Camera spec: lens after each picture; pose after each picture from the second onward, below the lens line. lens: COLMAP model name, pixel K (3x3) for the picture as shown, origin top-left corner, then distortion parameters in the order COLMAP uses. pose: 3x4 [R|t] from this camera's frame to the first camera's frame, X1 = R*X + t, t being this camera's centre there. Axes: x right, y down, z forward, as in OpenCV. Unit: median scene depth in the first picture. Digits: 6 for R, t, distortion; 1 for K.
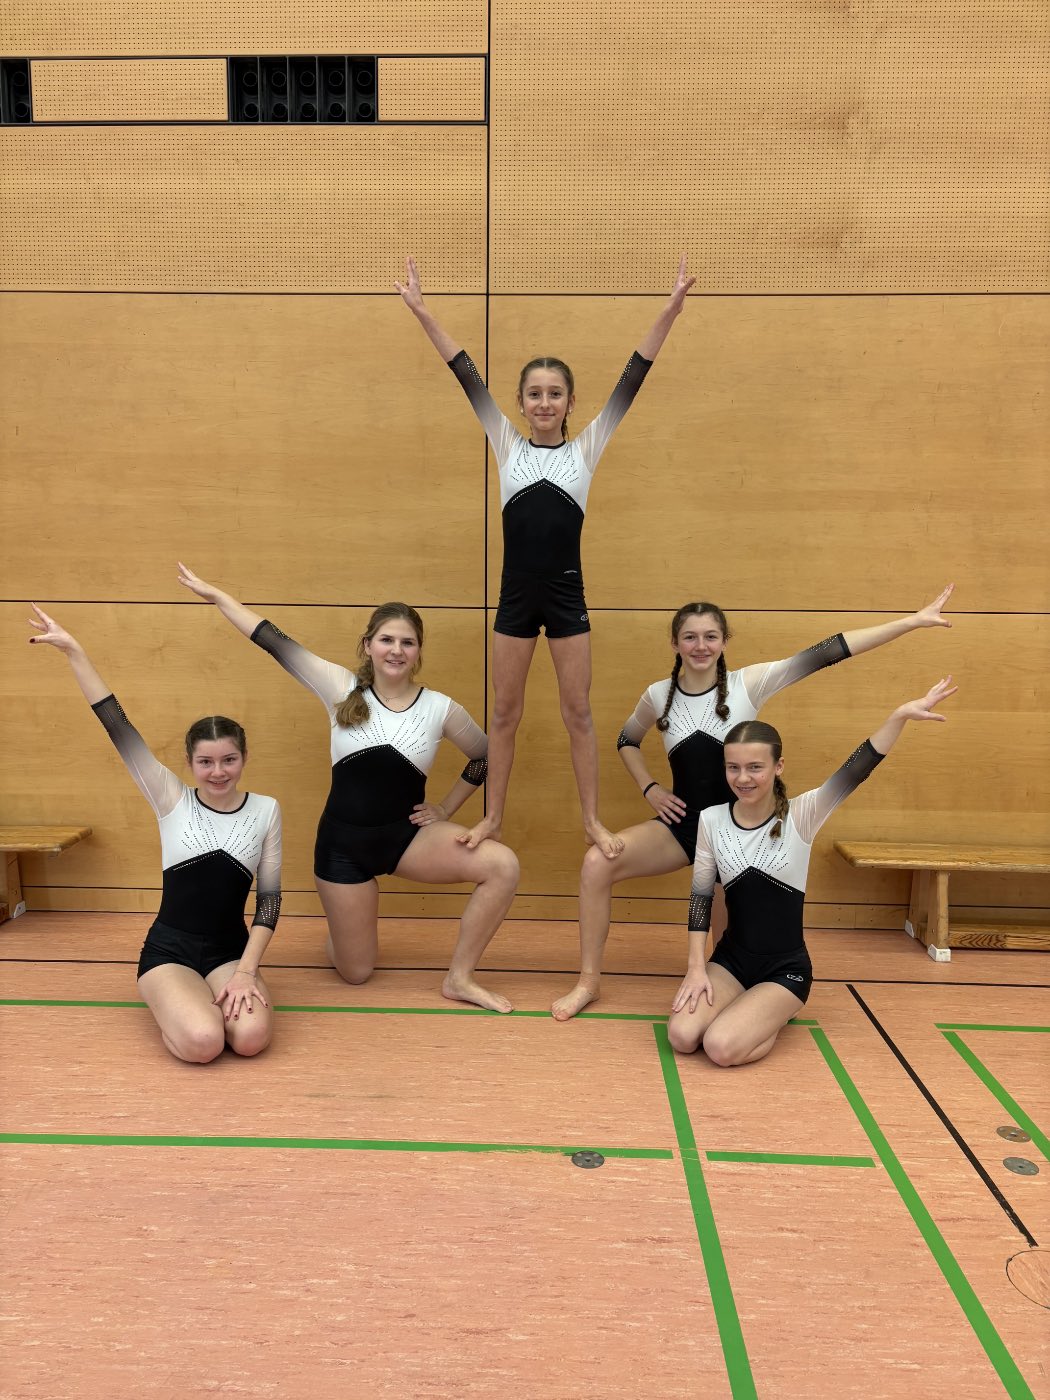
lens RADIAL K [[1062.7, 0, 519.4], [0, 1062.7, 700.8], [0, 0, 1]] dist [0.032426, -0.033253]
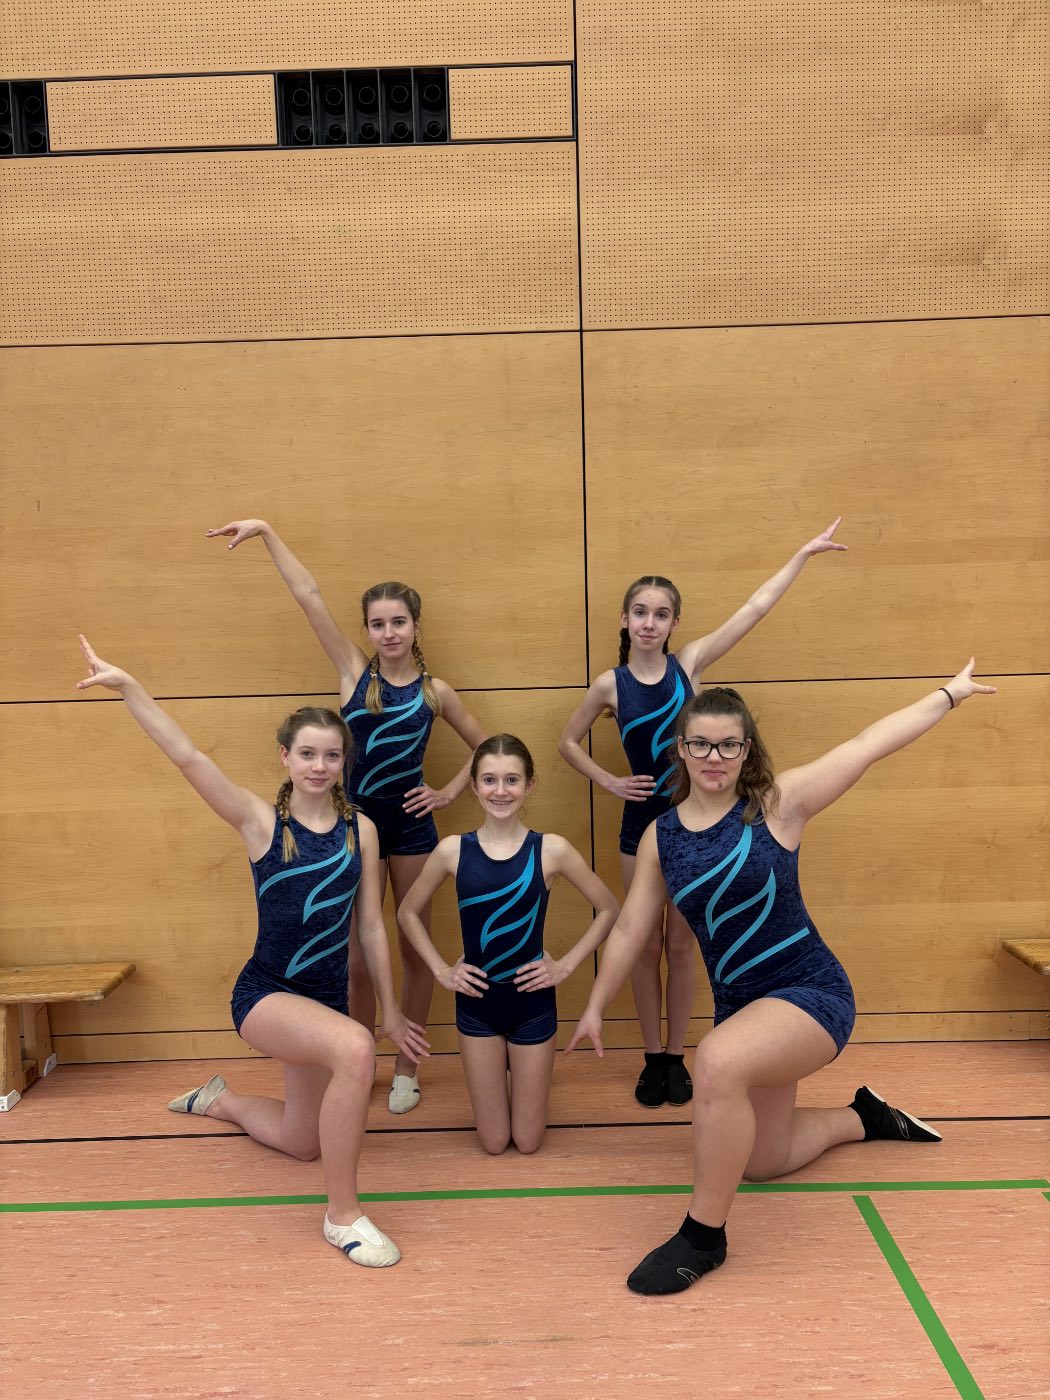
lens RADIAL K [[1062.7, 0, 532.2], [0, 1062.7, 696.7], [0, 0, 1]] dist [0.032426, -0.033253]
pose [[0.998716, -0.042043, 0.028275, -0.107432], [0.043216, 0.998172, -0.042257, -0.047290], [-0.026446, 0.043425, 0.998707, 0.143071]]
